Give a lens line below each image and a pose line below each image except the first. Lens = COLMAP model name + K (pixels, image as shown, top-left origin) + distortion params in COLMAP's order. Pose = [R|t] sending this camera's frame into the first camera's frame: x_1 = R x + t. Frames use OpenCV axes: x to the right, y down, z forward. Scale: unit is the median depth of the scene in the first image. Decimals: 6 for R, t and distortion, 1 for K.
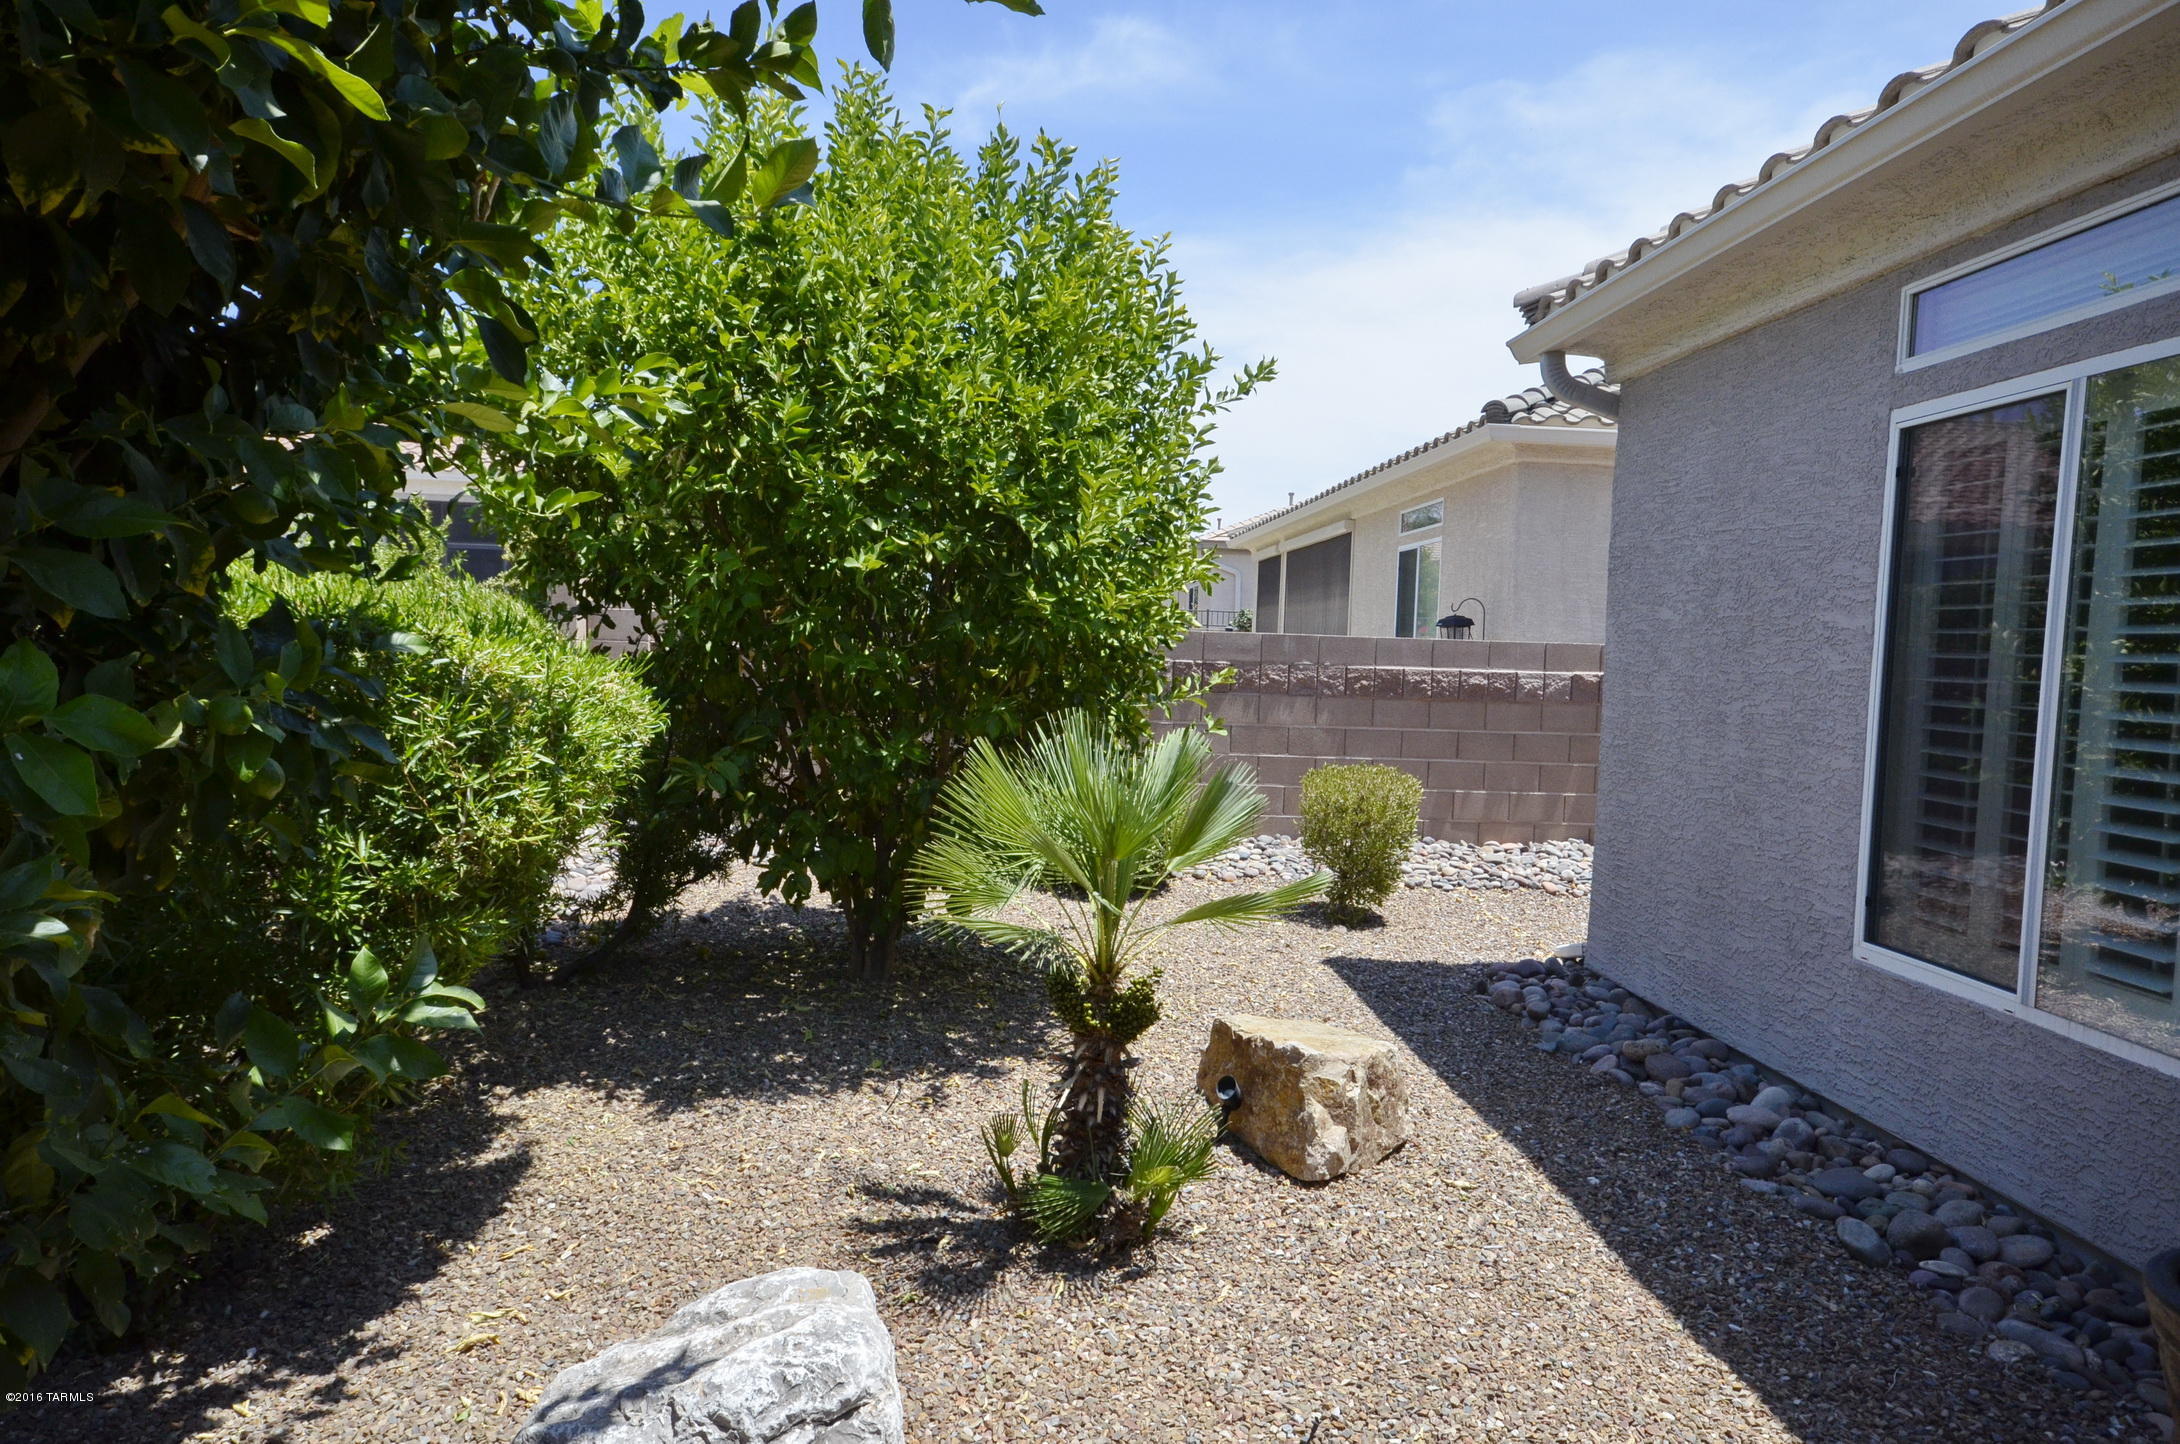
lens RADIAL K [[1380.7, 0, 1090.0], [0, 1380.7, 722.0], [0, 0, 1]] dist [0.007651, 0.002426]
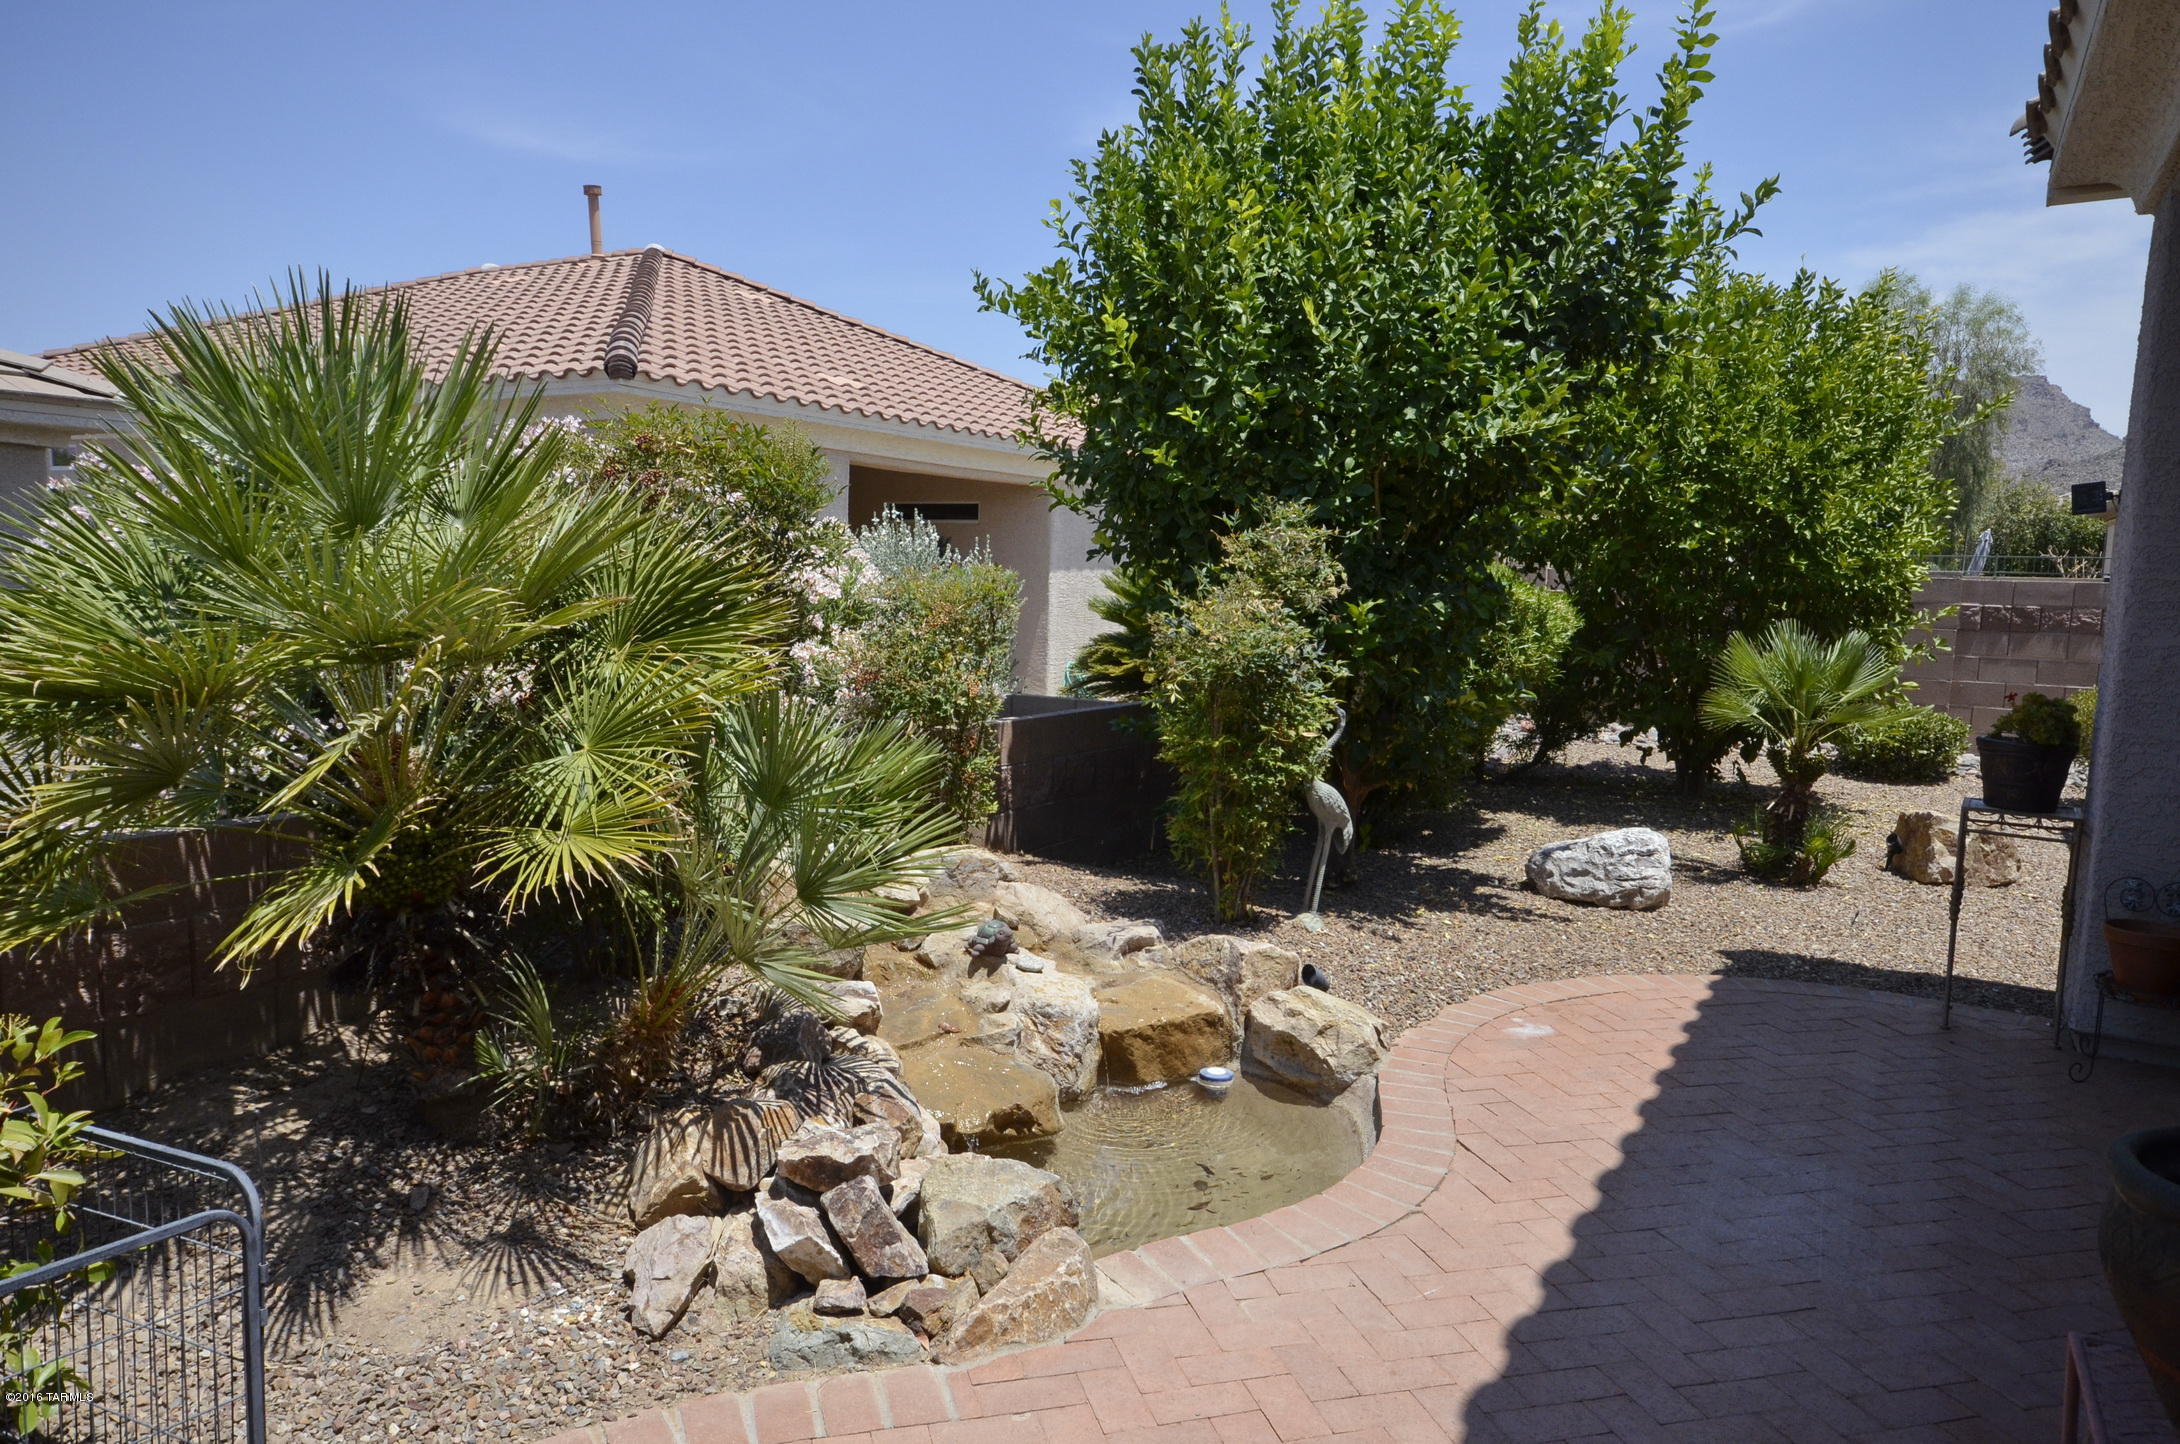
lens RADIAL K [[1434.0, 0, 1090.0], [0, 1434.0, 722.0], [0, 0, 1]] dist [0.019023, 0.000418]
pose [[0.832308, 0.052413, -0.551831, 0.246653], [-0.035612, 0.998519, 0.041126, 0.072351], [0.553169, -0.014578, 0.832942, -1.067360]]
